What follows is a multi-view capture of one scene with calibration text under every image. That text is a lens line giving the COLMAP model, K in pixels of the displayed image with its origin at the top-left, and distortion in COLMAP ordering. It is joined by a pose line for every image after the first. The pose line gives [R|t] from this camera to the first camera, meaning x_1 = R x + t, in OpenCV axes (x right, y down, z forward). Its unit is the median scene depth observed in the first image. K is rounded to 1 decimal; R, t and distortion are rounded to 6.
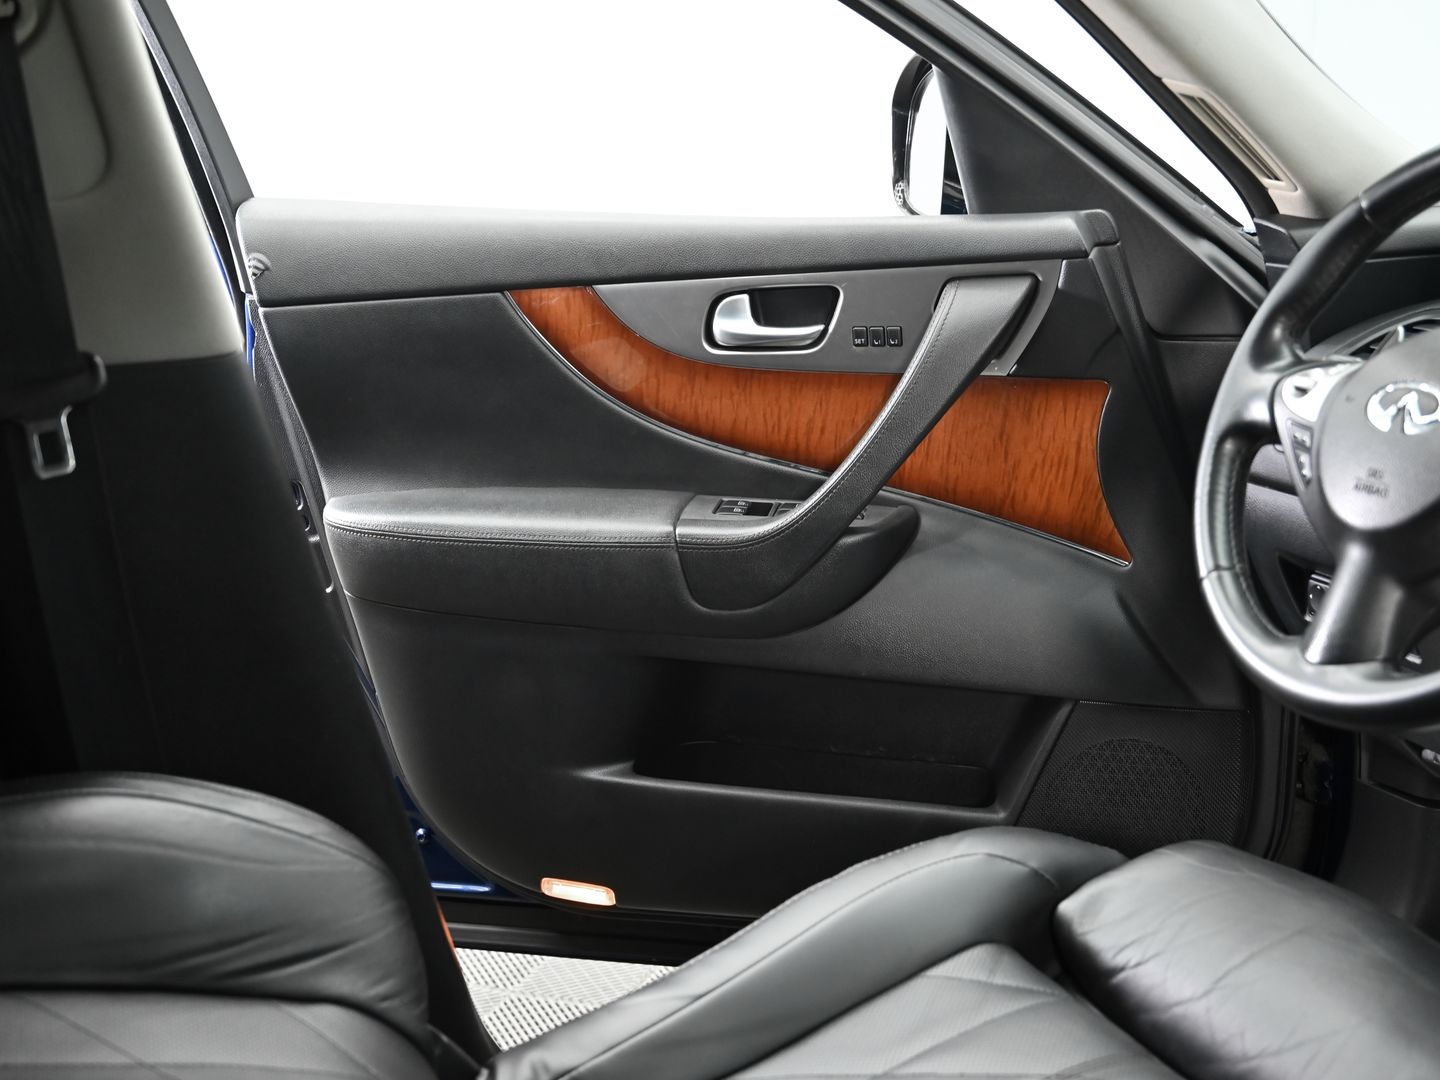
lens RADIAL K [[1872.9, 0, 720.0], [0, 1872.9, 540.0], [0, 0, 1]] dist [0.000397, -0.013468]
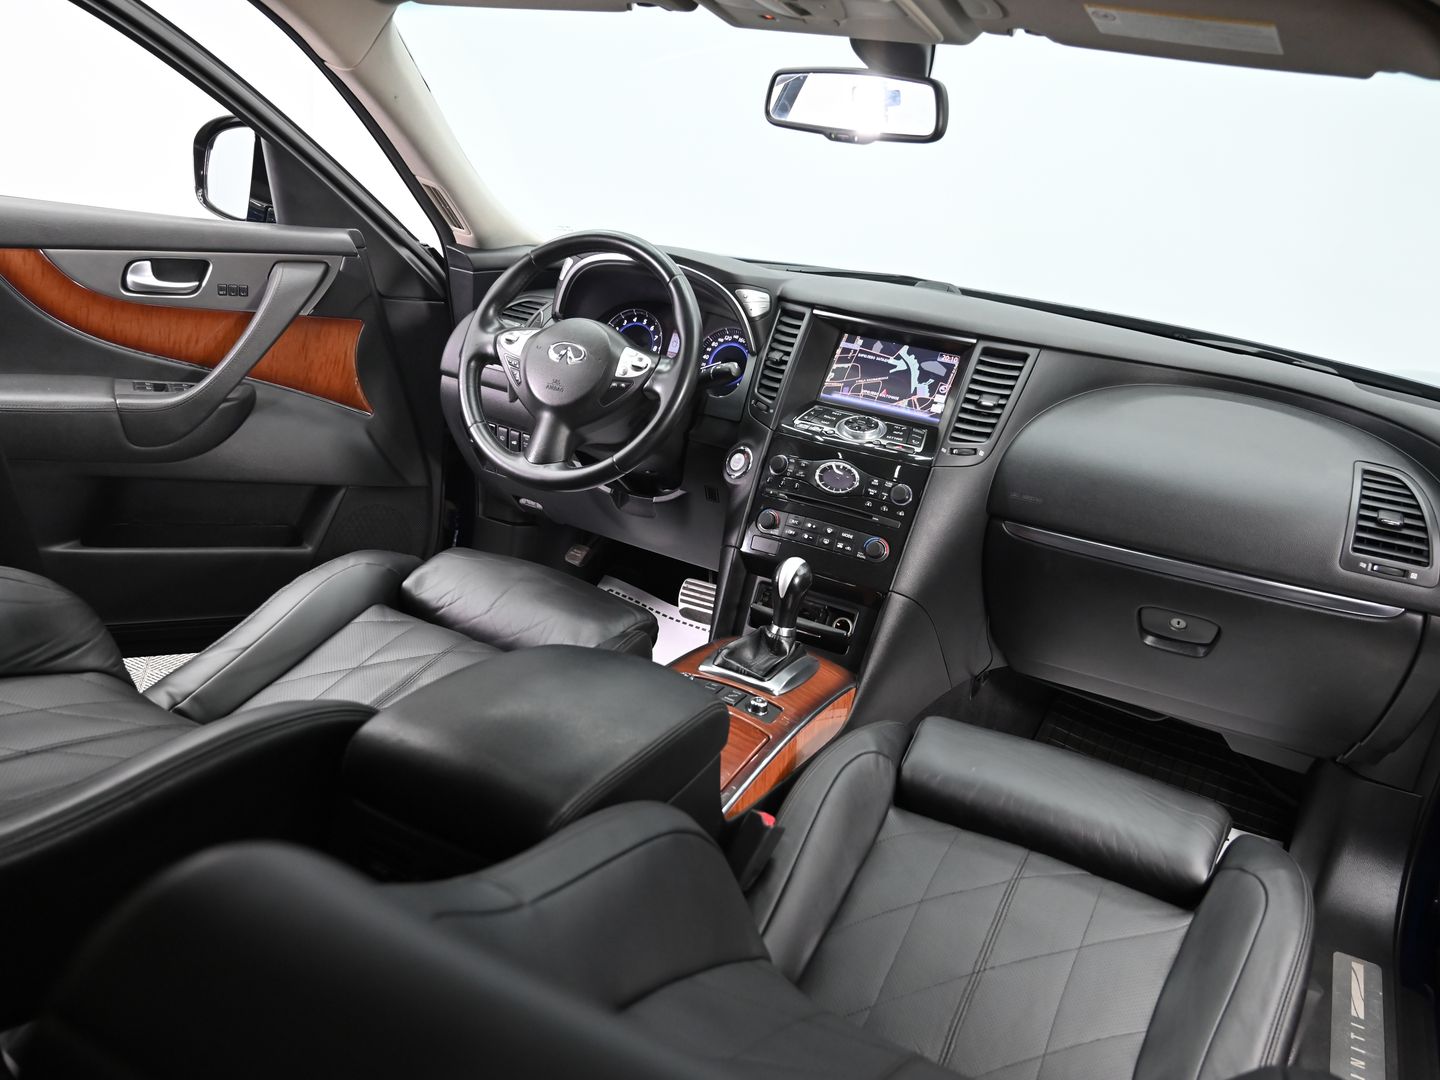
lens RADIAL K [[1231.5, 0, 720.0], [0, 1231.5, 540.0], [0, 0, 1]] dist [-0.009061, 0.002579]
pose [[0.764996, -0.089390, 0.637801, -0.331170], [0.000112, 0.990339, 0.138665, -0.035488], [-0.644035, -0.106007, 0.757616, -0.214418]]
